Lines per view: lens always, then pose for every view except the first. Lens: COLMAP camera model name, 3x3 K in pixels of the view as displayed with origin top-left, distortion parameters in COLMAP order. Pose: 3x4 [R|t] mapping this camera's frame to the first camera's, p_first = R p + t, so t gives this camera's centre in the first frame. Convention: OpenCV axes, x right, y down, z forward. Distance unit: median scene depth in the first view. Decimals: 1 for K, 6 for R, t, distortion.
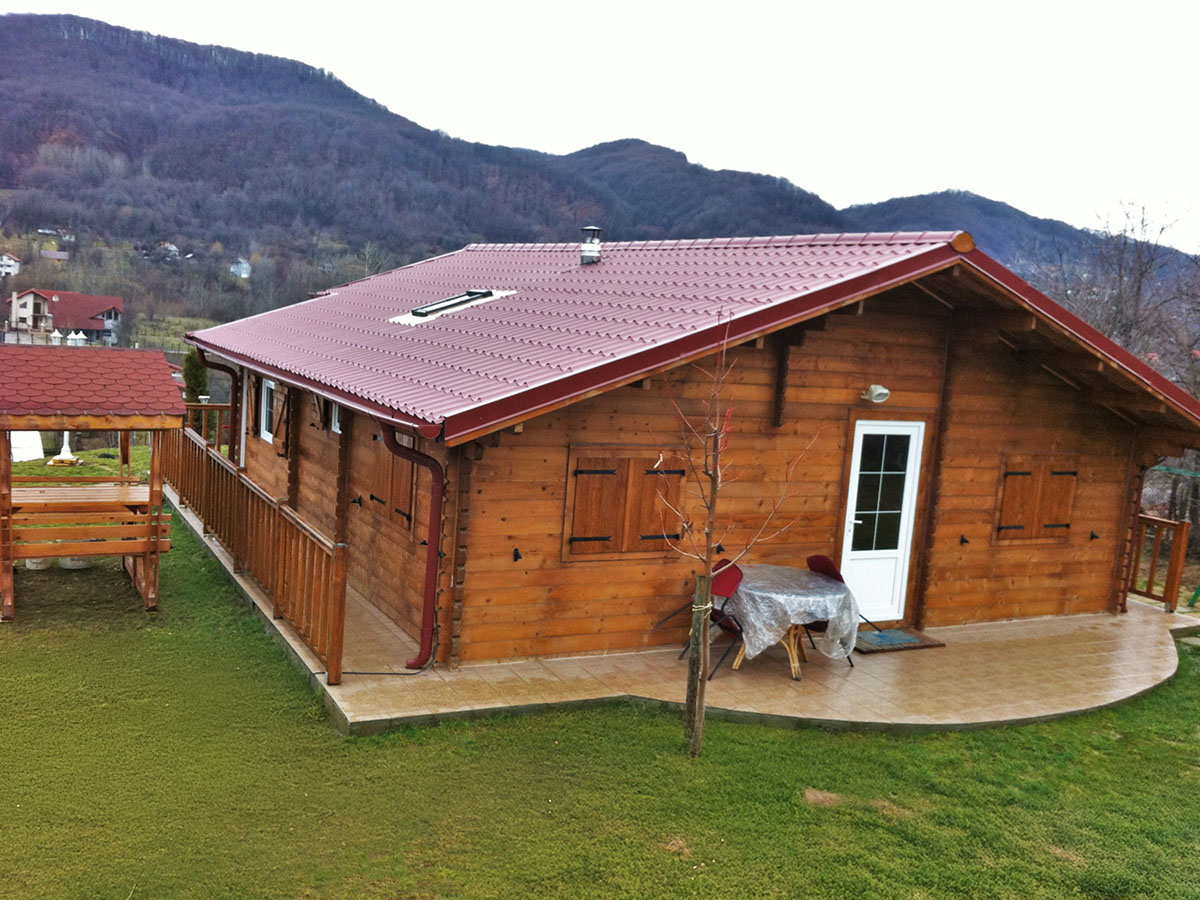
lens RADIAL K [[1222.8, 0, 600.0], [0, 1222.8, 450.0], [0, 0, 1]] dist [0.001307, -0.001404]
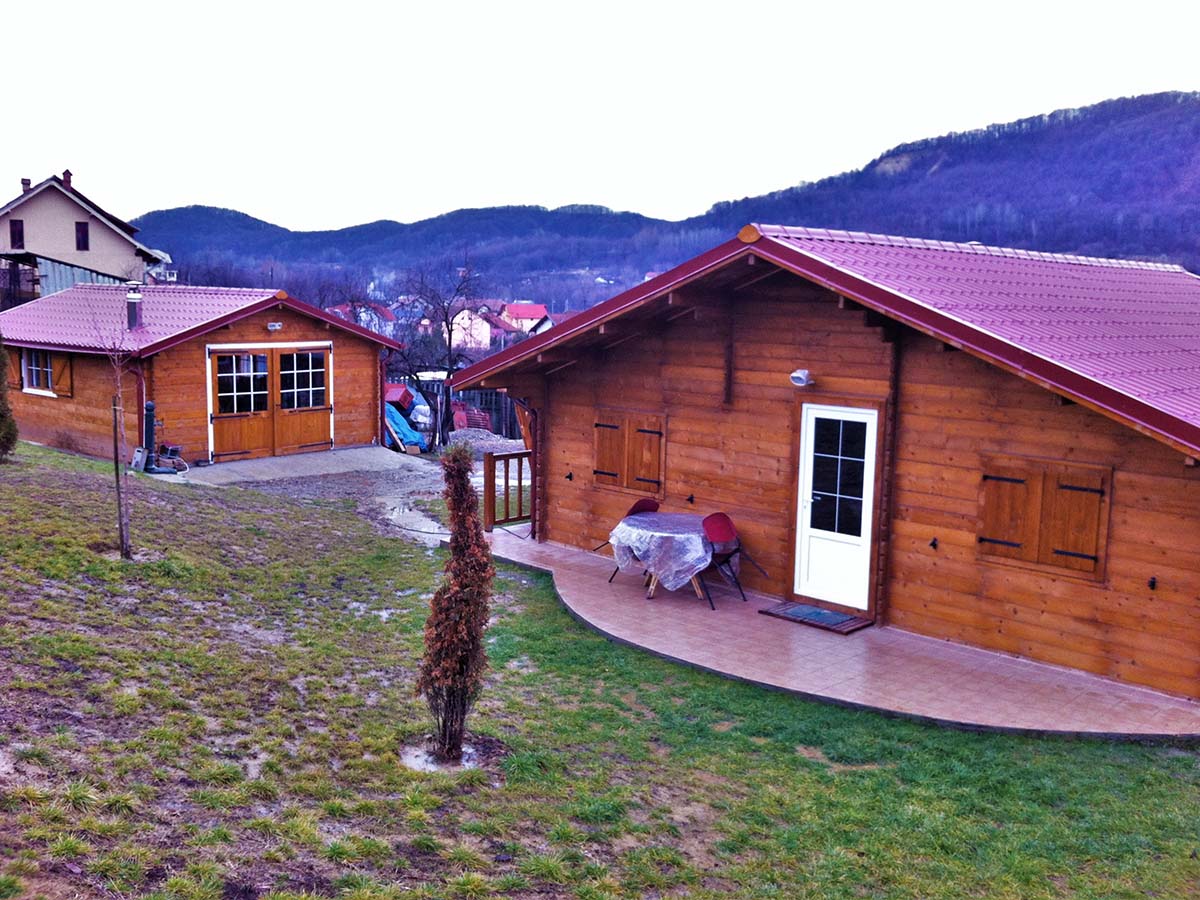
lens RADIAL K [[1222.8, 0, 600.0], [0, 1222.8, 450.0], [0, 0, 1]] dist [0.001307, -0.001404]
pose [[0.250106, 0.042246, -0.967296, 1.176965], [-0.124818, 0.992118, 0.011057, 0.026412], [0.960139, 0.117971, 0.253408, 0.543217]]
